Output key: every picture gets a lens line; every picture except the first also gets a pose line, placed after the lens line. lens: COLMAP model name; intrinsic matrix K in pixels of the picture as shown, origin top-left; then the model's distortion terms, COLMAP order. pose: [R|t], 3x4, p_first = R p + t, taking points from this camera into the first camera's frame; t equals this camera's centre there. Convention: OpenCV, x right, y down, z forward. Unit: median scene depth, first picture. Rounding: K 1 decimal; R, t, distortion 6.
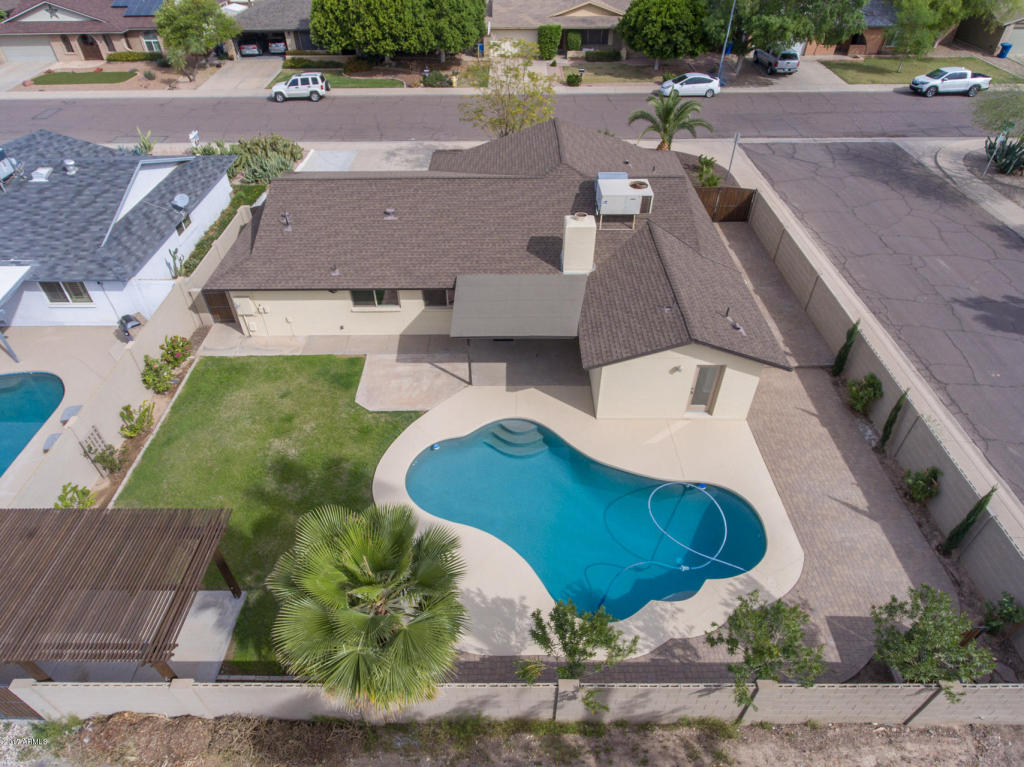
lens RADIAL K [[619.9, 0, 505.3], [0, 619.9, 390.2], [0, 0, 1]] dist [0.001109, -0.003823]
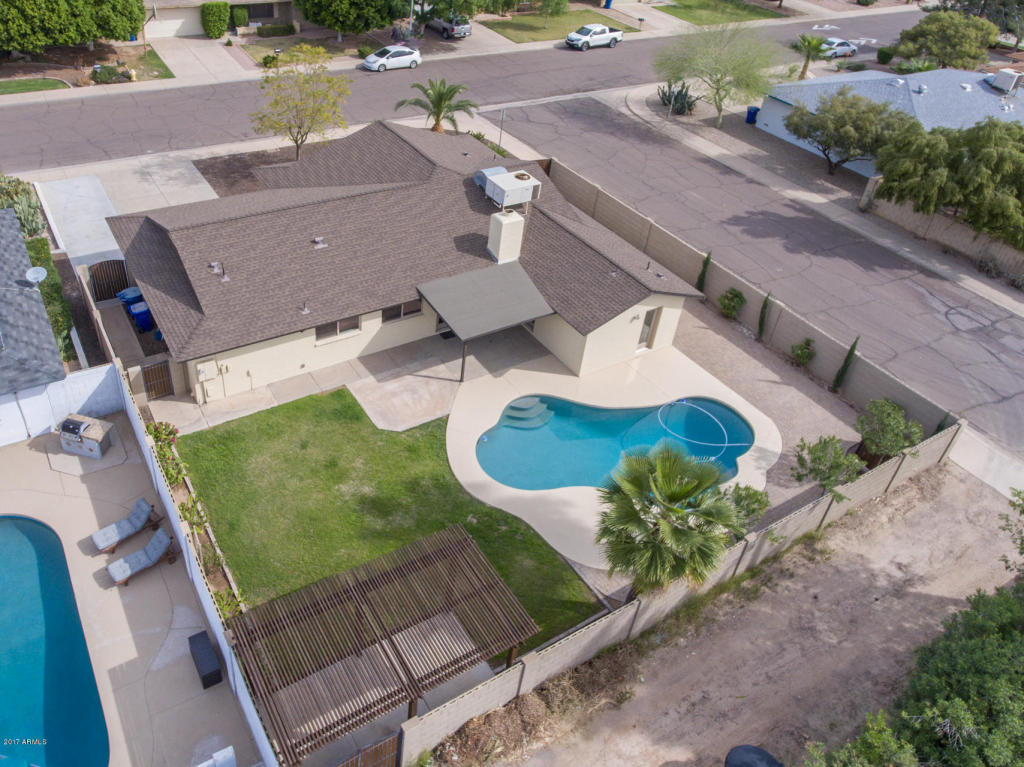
lens RADIAL K [[784.8, 0, 456.2], [0, 784.8, 321.8], [0, 0, 1]] dist [-0.002462, -0.001558]
pose [[0.848396, -0.240384, 0.471636, -0.616605], [0.279620, 0.960013, -0.013690, -0.083901], [-0.449485, 0.143494, 0.881687, -0.180479]]
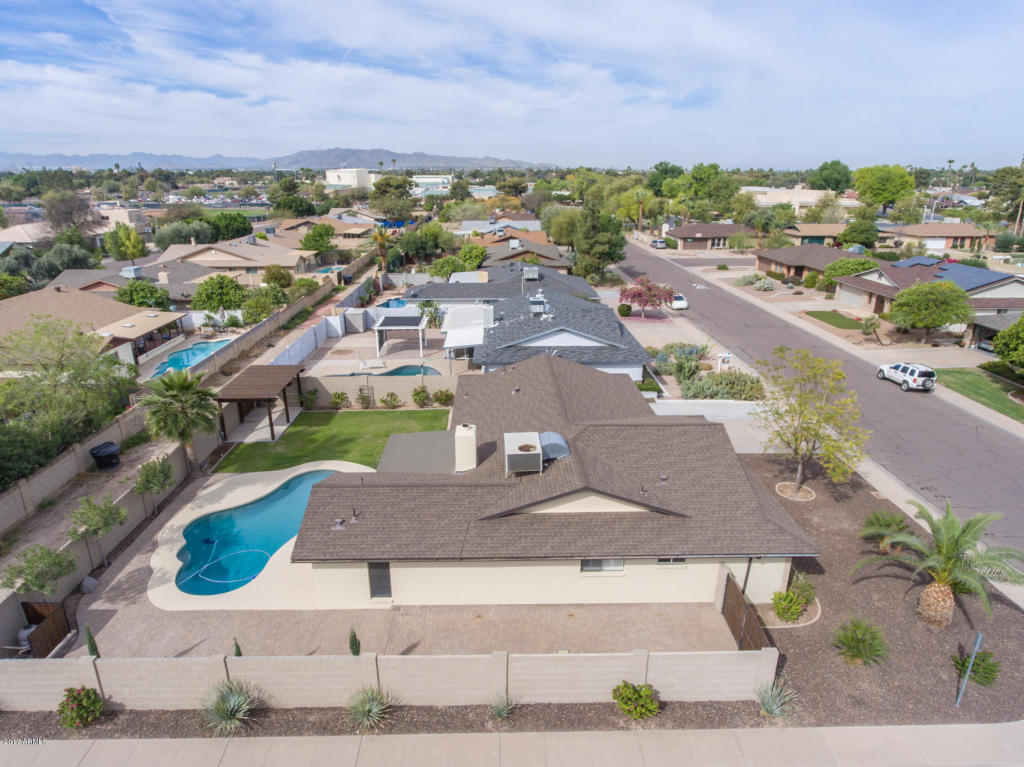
lens RADIAL K [[612.1, 0, 505.8], [0, 612.1, 387.9], [0, 0, 1]] dist [-0.002189, -0.000700]
pose [[0.026682, 0.340332, -0.939927, 1.082174], [-0.654856, 0.716367, 0.240795, -0.597480], [0.755282, 0.609092, 0.241982, 0.648198]]
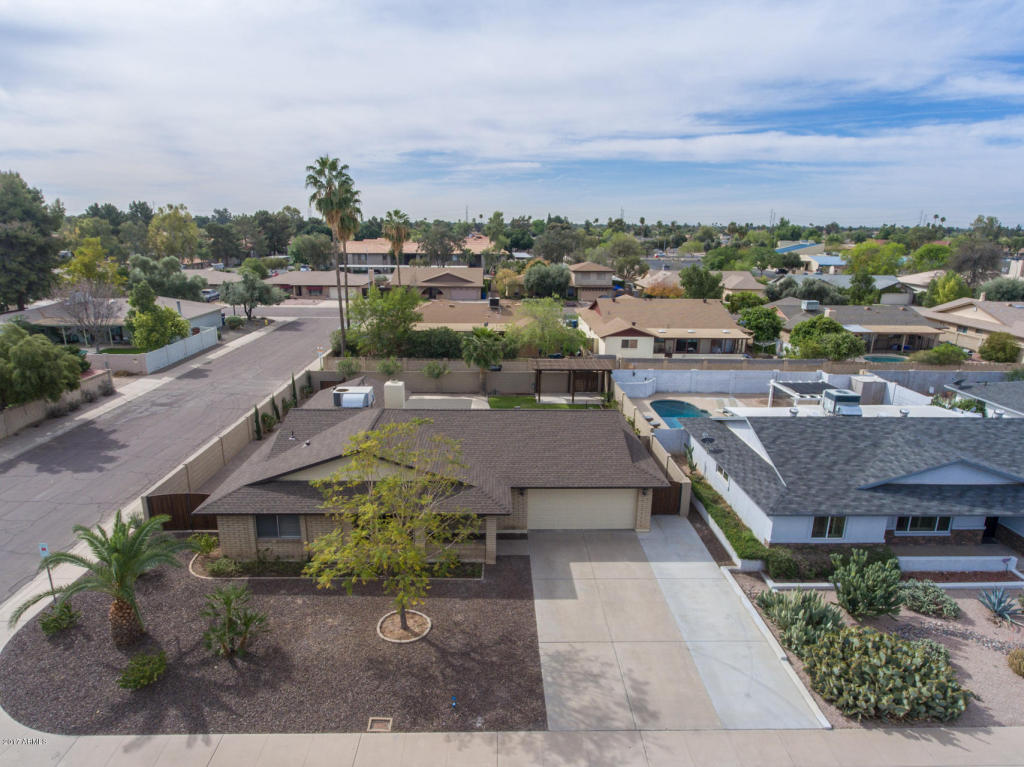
lens RADIAL K [[605.0, 0, 506.0], [0, 605.0, 387.0], [0, 0, 1]] dist [0.000478, -0.001961]
pose [[-0.999603, 0.005085, -0.027722, -0.119834], [-0.020150, 0.558768, 0.829079, -1.453504], [0.019706, 0.829308, -0.558444, 1.723213]]
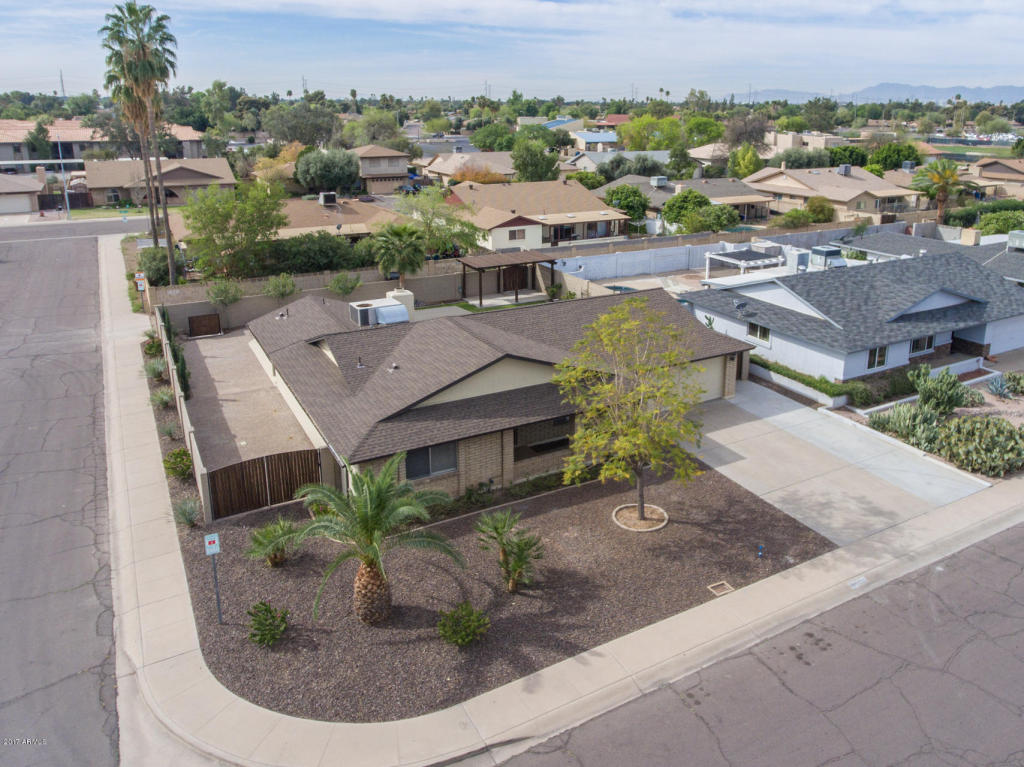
lens RADIAL K [[779.1, 0, 572.0], [0, 779.1, 286.9], [0, 0, 1]] dist [-0.005164, 0.003986]
pose [[-0.854253, 0.119922, -0.505837, 0.588960], [-0.342627, 0.601912, 0.721324, -1.462968], [0.390972, 0.789507, -0.473096, 1.738009]]
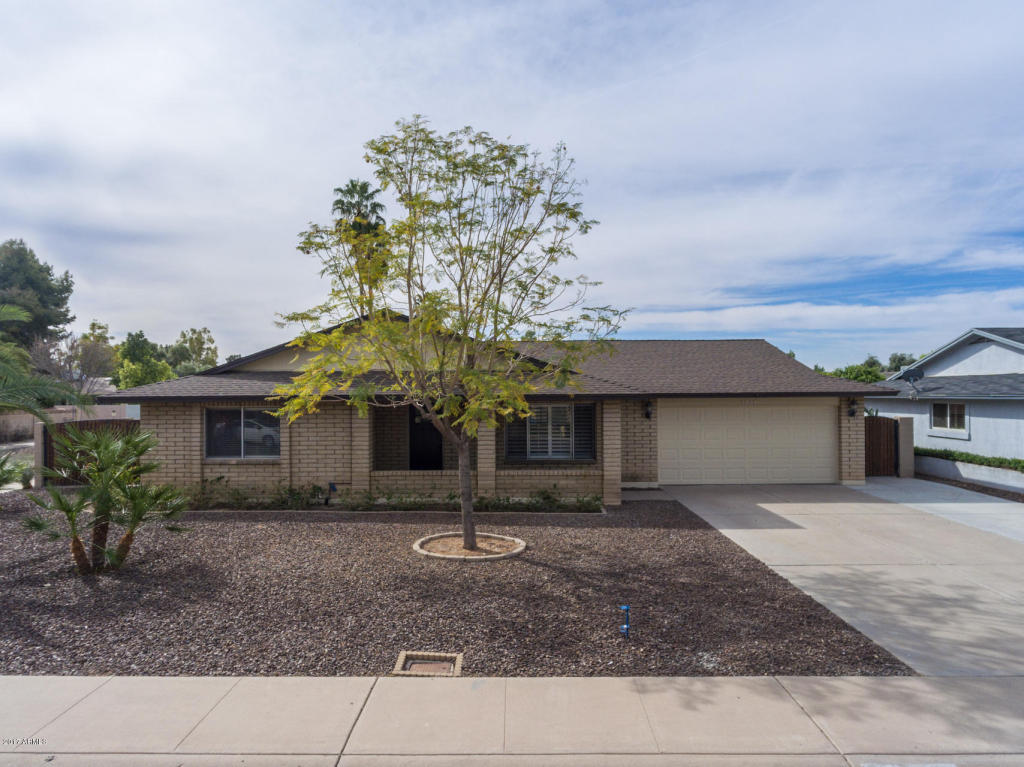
lens RADIAL K [[624.1, 0, 505.4], [0, 624.1, 391.4], [0, 0, 1]] dist [-0.001662, -0.000250]
pose [[-0.999869, 0.014242, 0.007694, -0.024479], [0.015815, 0.758096, 0.651951, -0.893389], [0.003452, 0.651987, -0.758222, 1.775696]]
